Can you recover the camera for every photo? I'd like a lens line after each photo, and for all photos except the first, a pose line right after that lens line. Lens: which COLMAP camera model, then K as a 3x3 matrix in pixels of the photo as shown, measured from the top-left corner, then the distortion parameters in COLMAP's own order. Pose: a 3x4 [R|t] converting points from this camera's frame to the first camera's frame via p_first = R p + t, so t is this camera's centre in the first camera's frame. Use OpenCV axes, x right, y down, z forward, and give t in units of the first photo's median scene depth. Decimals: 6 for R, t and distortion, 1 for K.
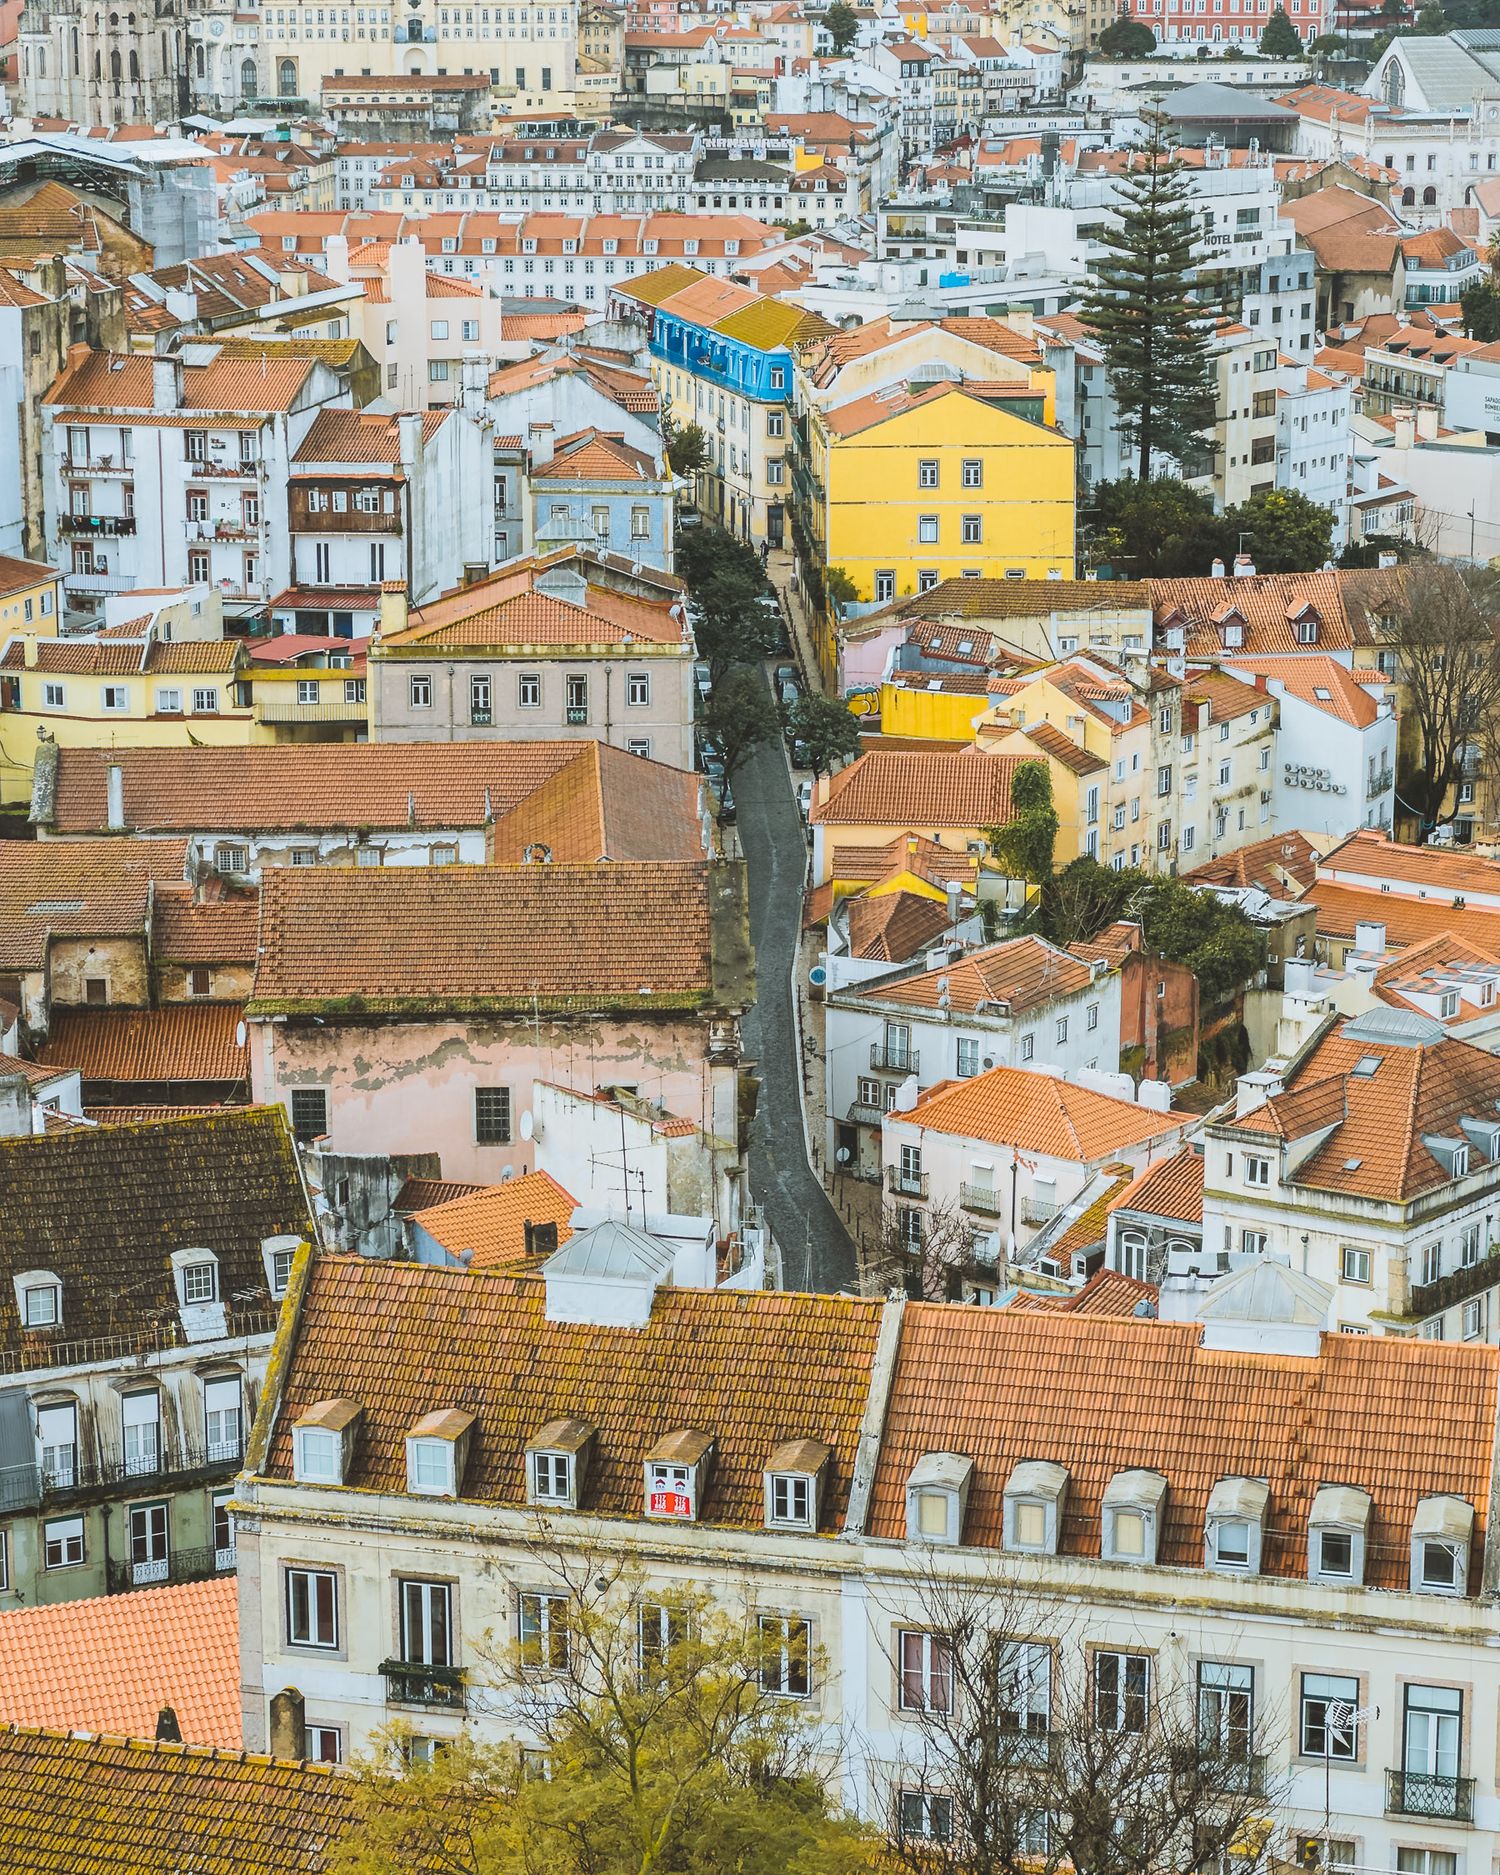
lens RADIAL K [[4529.7, 0, 750.0], [0, 4529.7, 937.5], [0, 0, 1]] dist [-0.238432, 4.287232]
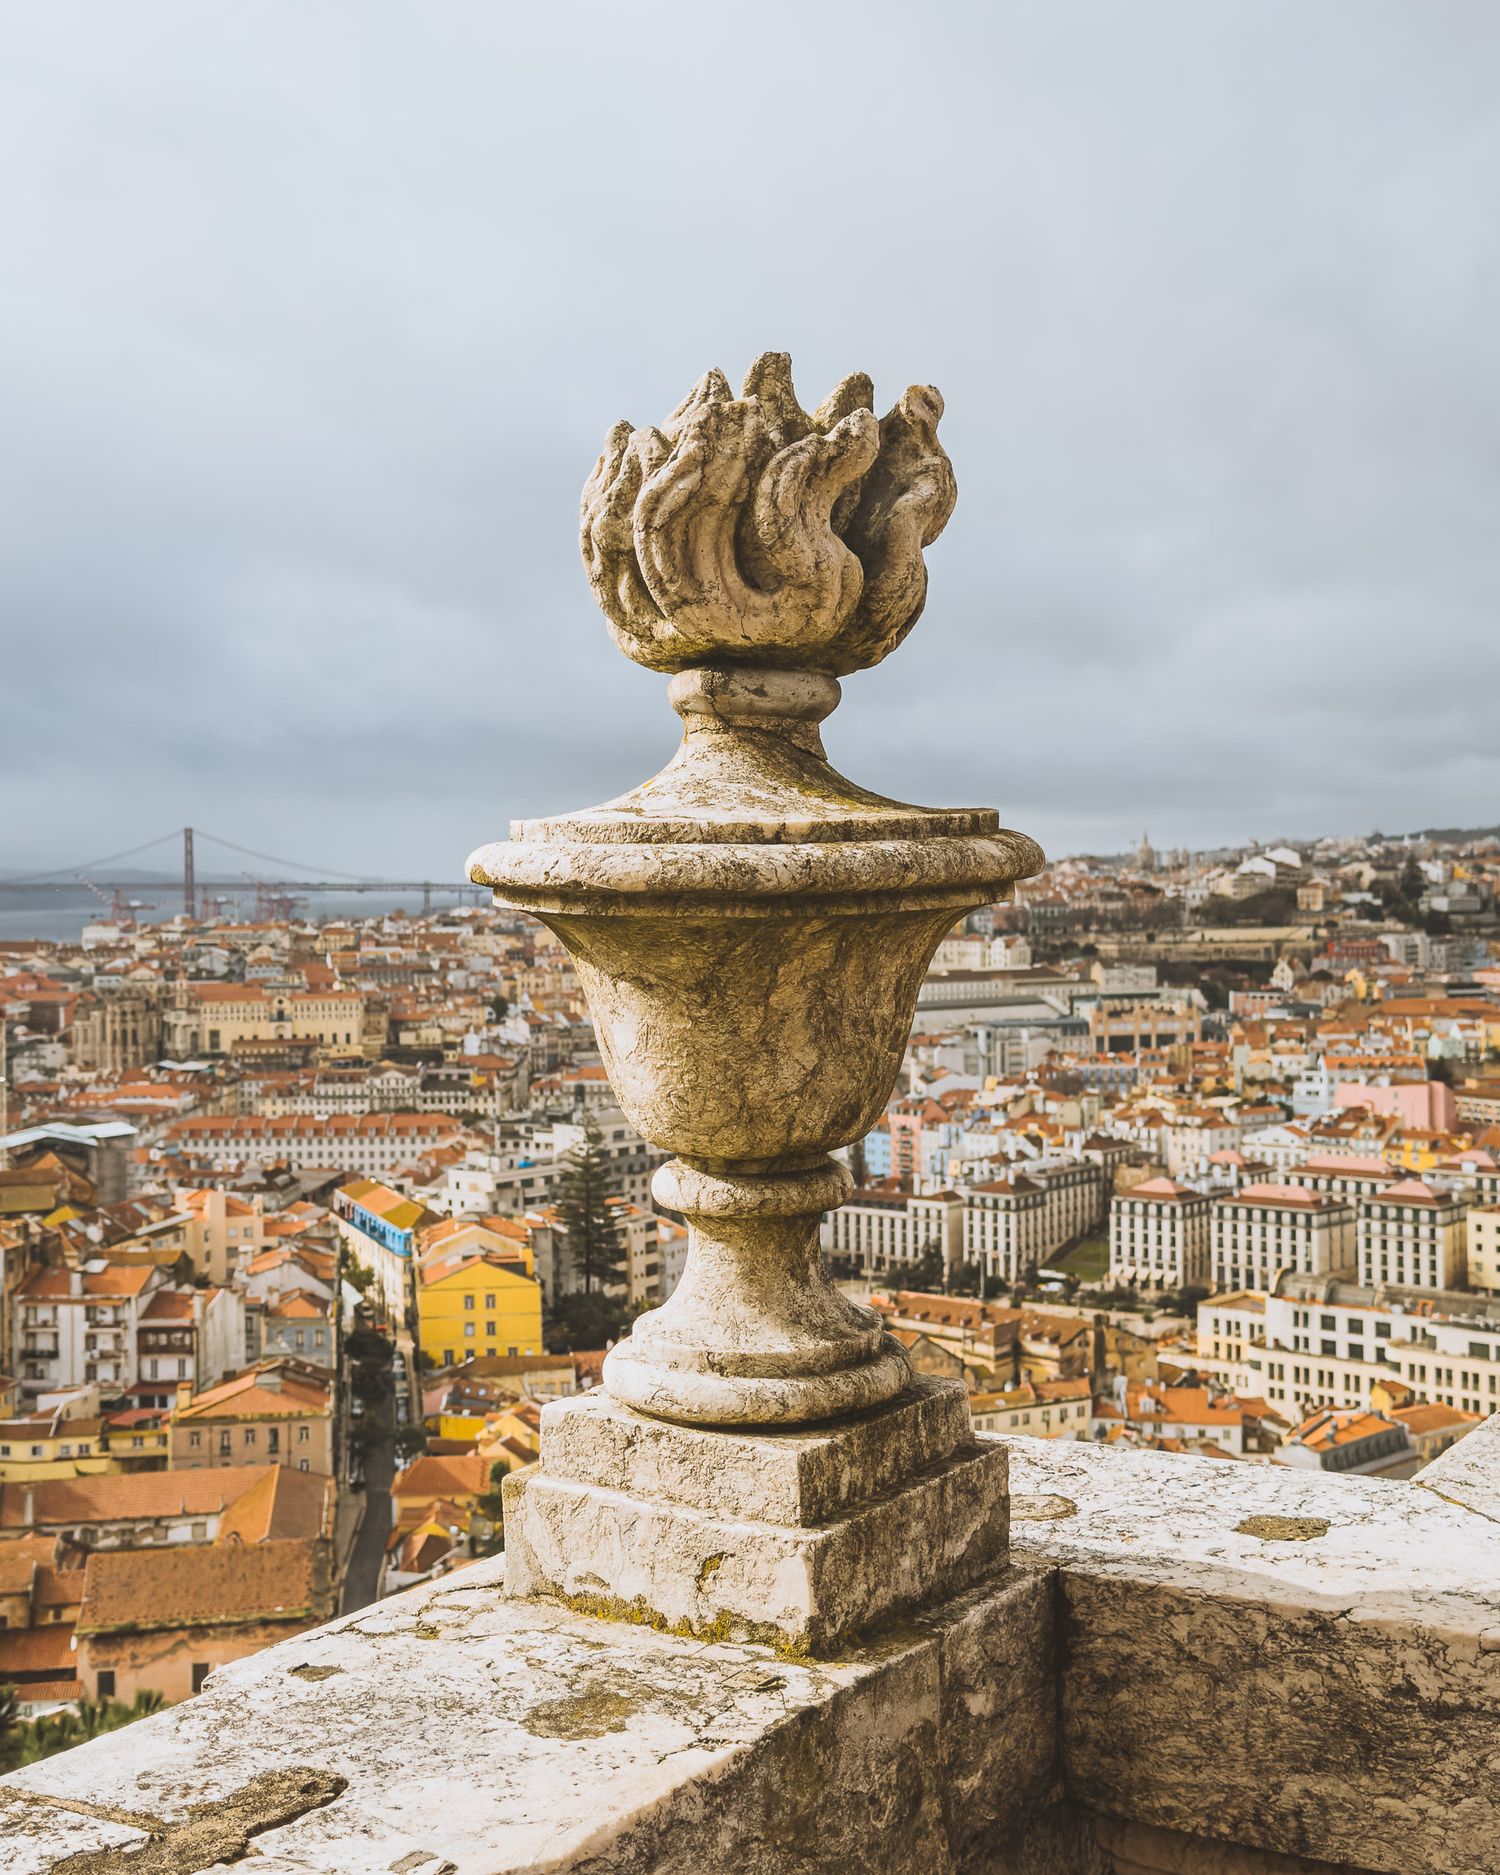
lens RADIAL K [[2374.5, 0, 750.0], [0, 2374.5, 937.5], [0, 0, 1]] dist [-0.141805, 1.326499]
pose [[0.993912, -0.012497, 0.109465, 0.051021], [0.035198, 0.977496, -0.207999, -0.036603], [-0.104402, 0.210585, 0.971985, -0.095858]]
